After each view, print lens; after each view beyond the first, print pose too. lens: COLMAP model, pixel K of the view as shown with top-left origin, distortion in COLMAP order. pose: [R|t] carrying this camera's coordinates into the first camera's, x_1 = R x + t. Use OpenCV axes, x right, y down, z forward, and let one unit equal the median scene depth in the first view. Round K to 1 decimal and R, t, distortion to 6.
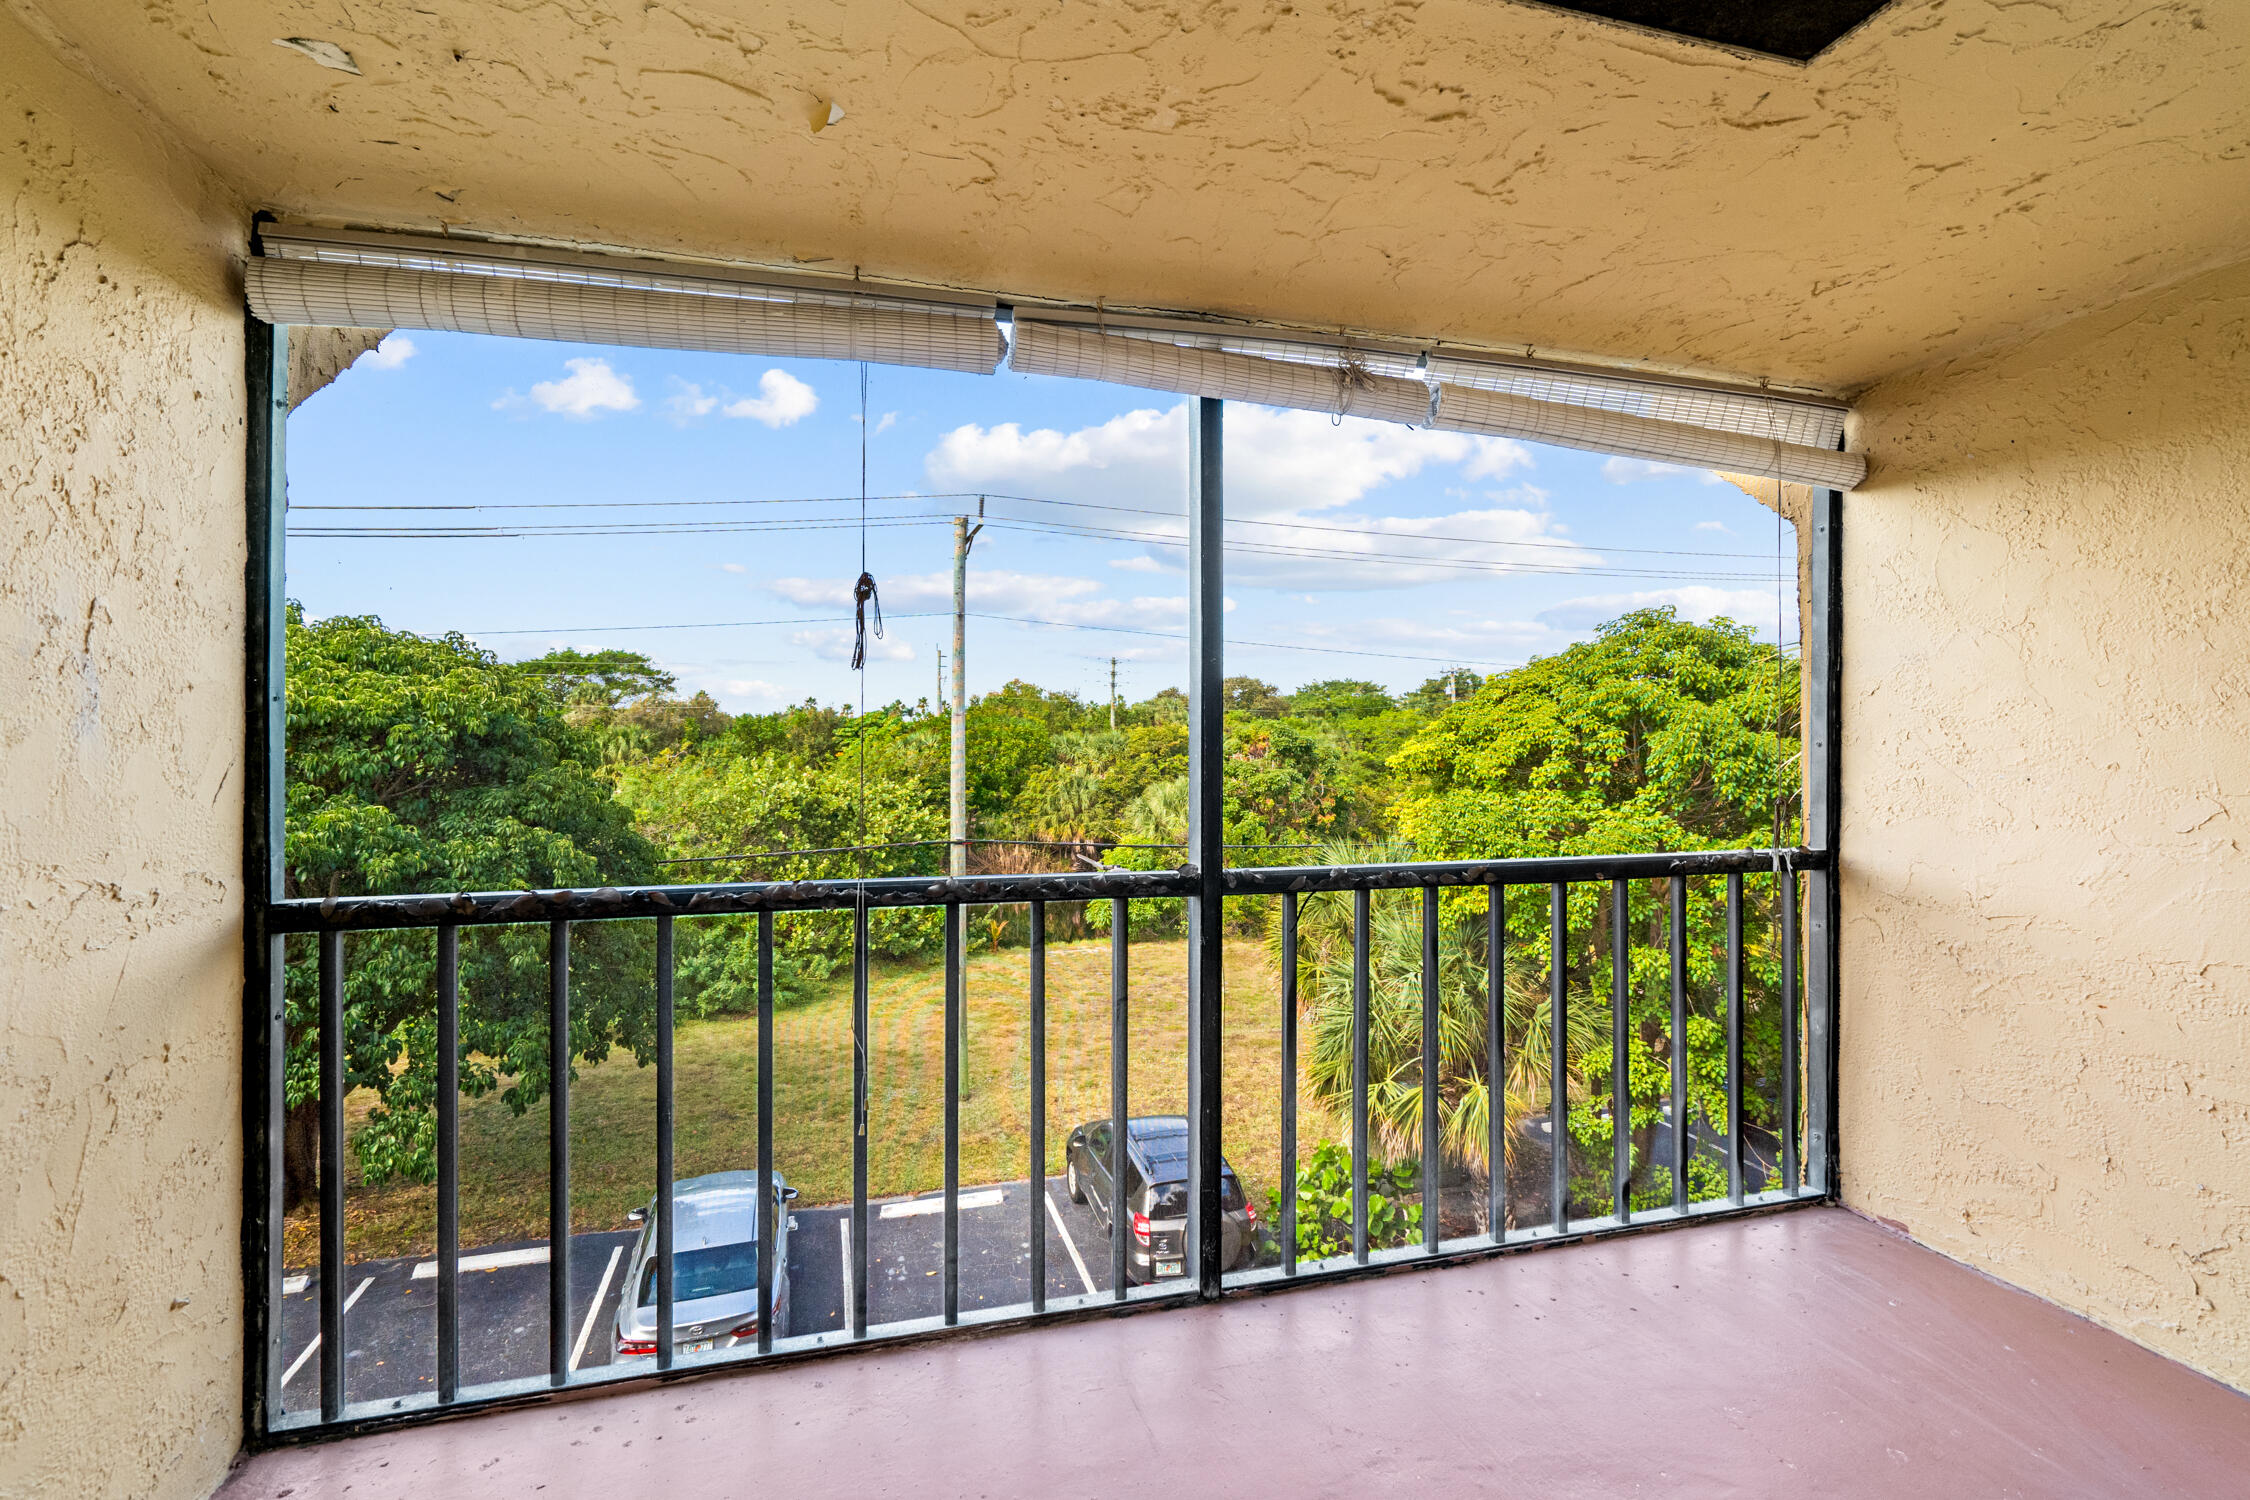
lens RADIAL K [[1022.5, 0, 1119.9], [0, 1022.5, 749.8], [0, 0, 1]] dist [-0.002790, 0.000455]
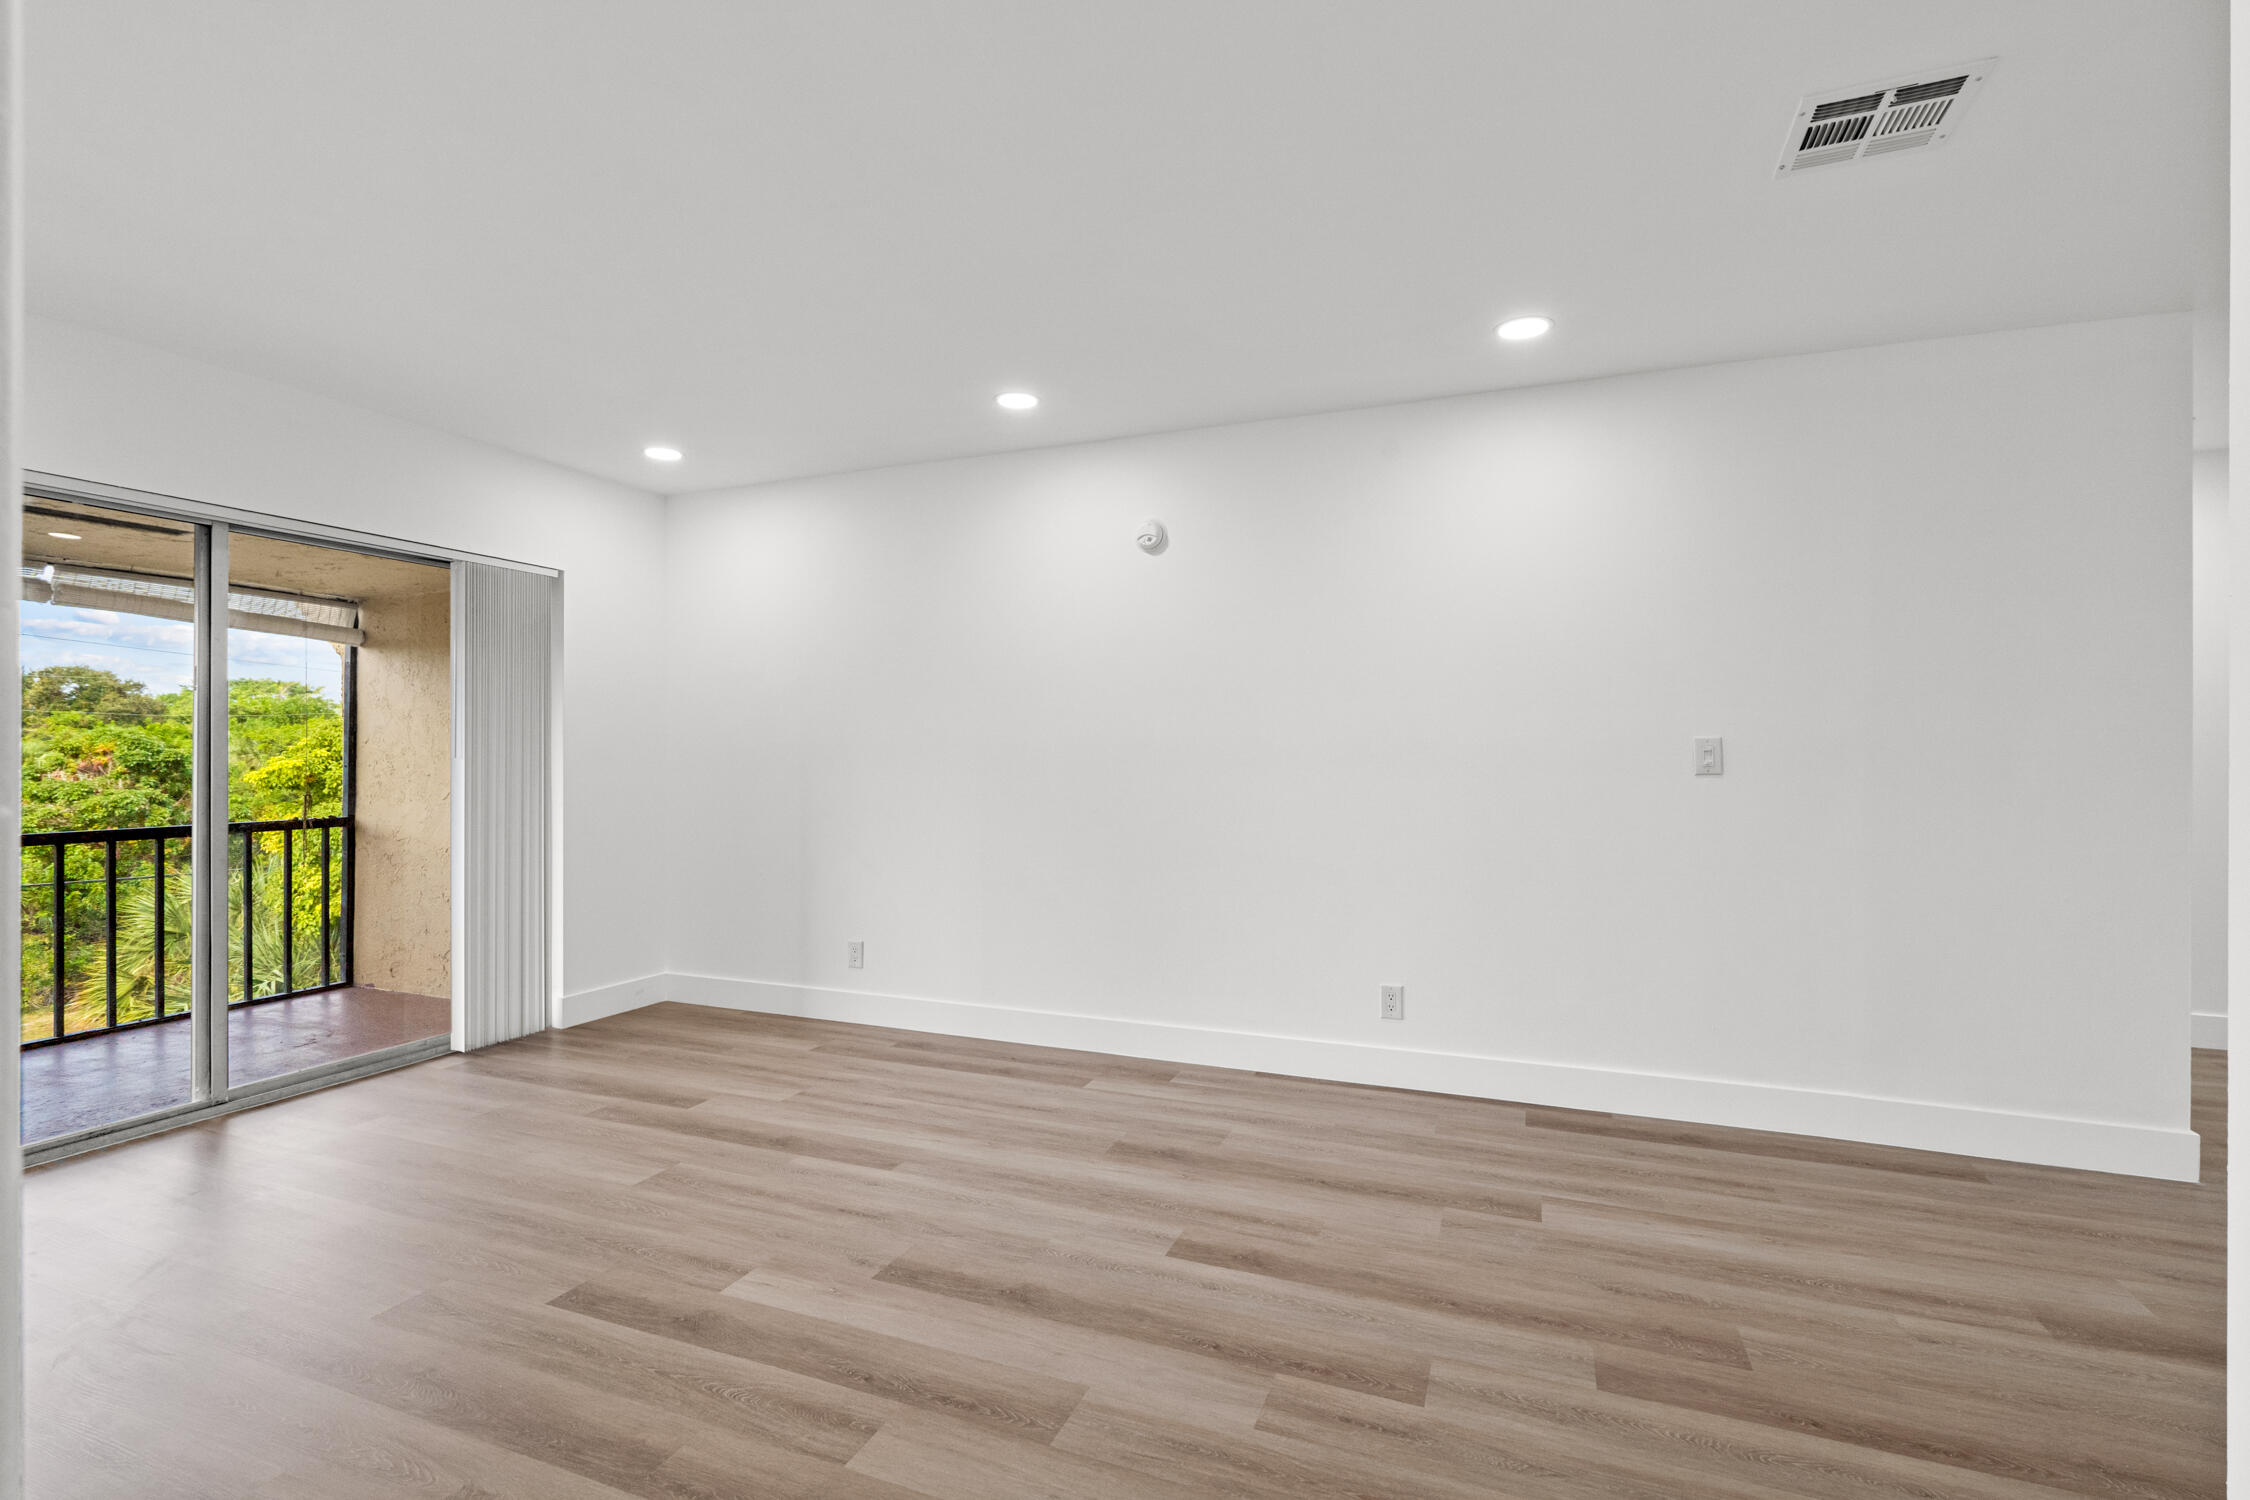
lens RADIAL K [[1022.5, 0, 1119.9], [0, 1022.5, 749.8], [0, 0, 1]] dist [-0.002790, 0.000455]
pose [[0.614647, 0.003207, 0.788796, 0.003378], [0.005935, 0.999945, -0.008690, -0.002091], [-0.788780, 0.010023, 0.614594, -0.277909]]
